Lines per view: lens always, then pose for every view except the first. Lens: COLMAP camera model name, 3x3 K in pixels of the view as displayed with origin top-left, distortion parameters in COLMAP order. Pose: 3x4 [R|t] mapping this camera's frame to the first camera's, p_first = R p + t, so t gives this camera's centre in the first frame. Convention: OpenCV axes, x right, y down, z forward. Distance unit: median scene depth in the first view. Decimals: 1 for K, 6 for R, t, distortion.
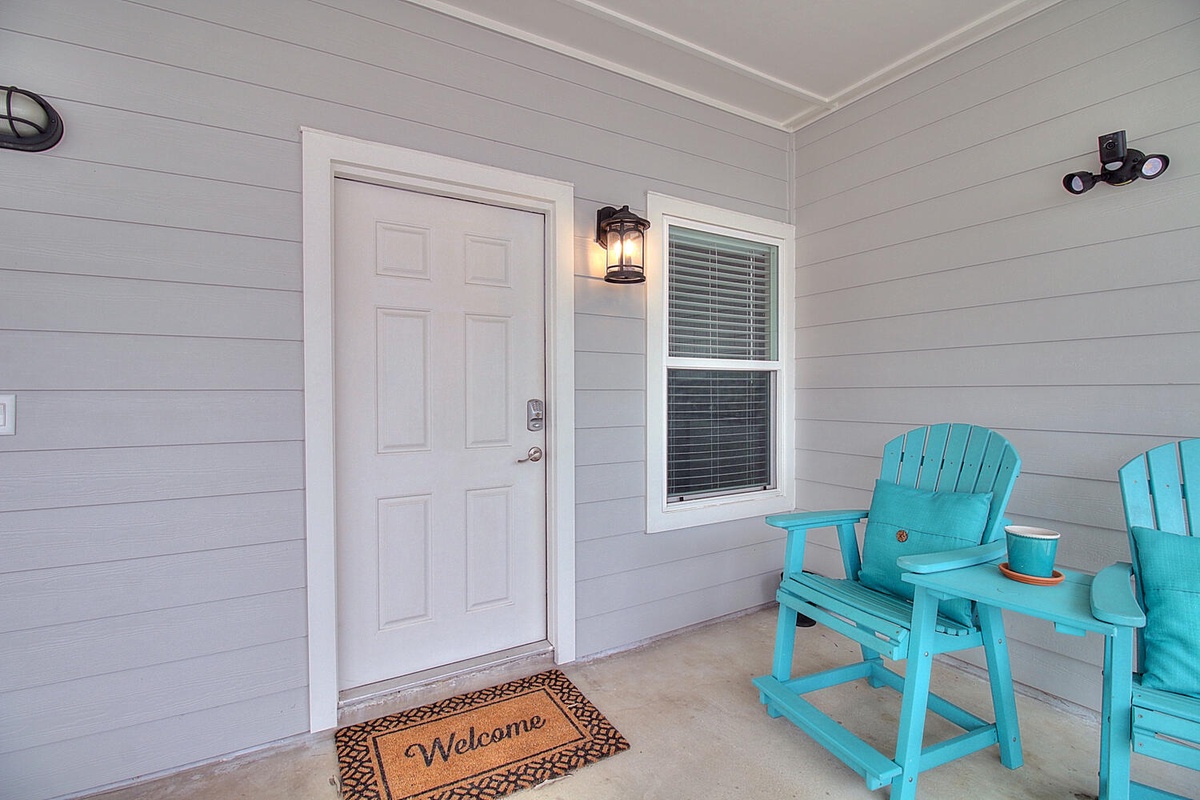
lens RADIAL K [[552.9, 0, 604.3], [0, 552.9, 392.0], [0, 0, 1]] dist [-0.001825, -0.000584]
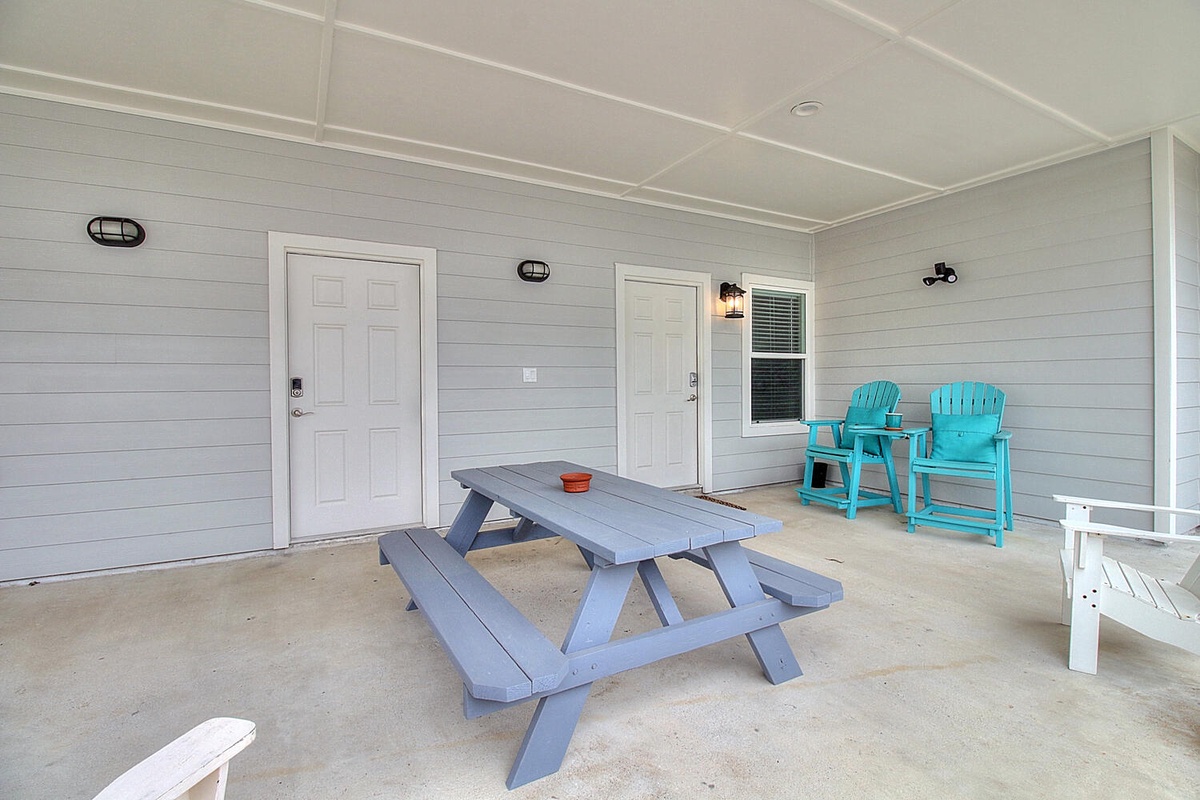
lens RADIAL K [[570.8, 0, 616.1], [0, 570.8, 383.7], [0, 0, 1]] dist [-0.000461, -0.000047]
pose [[0.999782, -0.003812, -0.020546, -0.378479], [0.003812, 0.999993, -0.000058, 0.056274], [0.020546, -0.000020, 0.999789, -1.241574]]
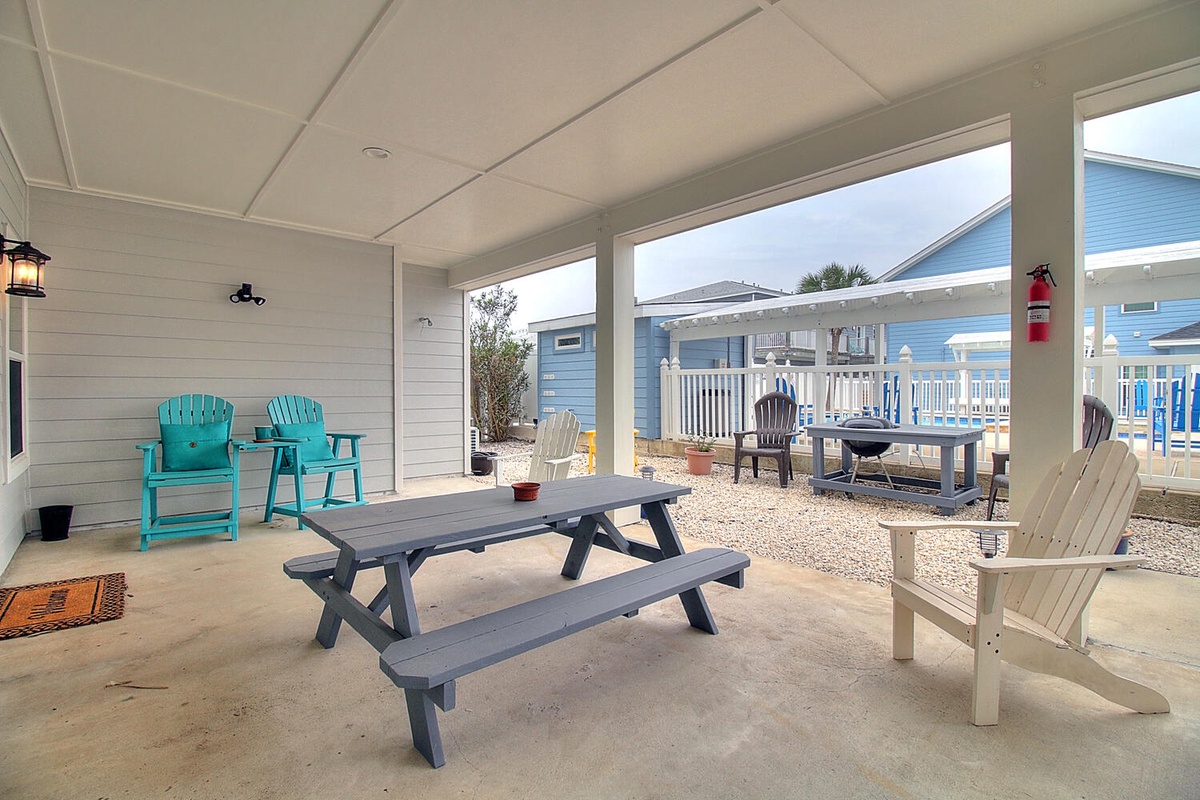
lens RADIAL K [[552.9, 0, 604.3], [0, 552.9, 392.0], [0, 0, 1]] dist [-0.001825, -0.000584]
pose [[-0.177638, -0.004610, 0.984085, -1.550143], [0.005610, 0.999968, 0.005698, 0.038969], [-0.984080, 0.006533, -0.177607, -0.175221]]
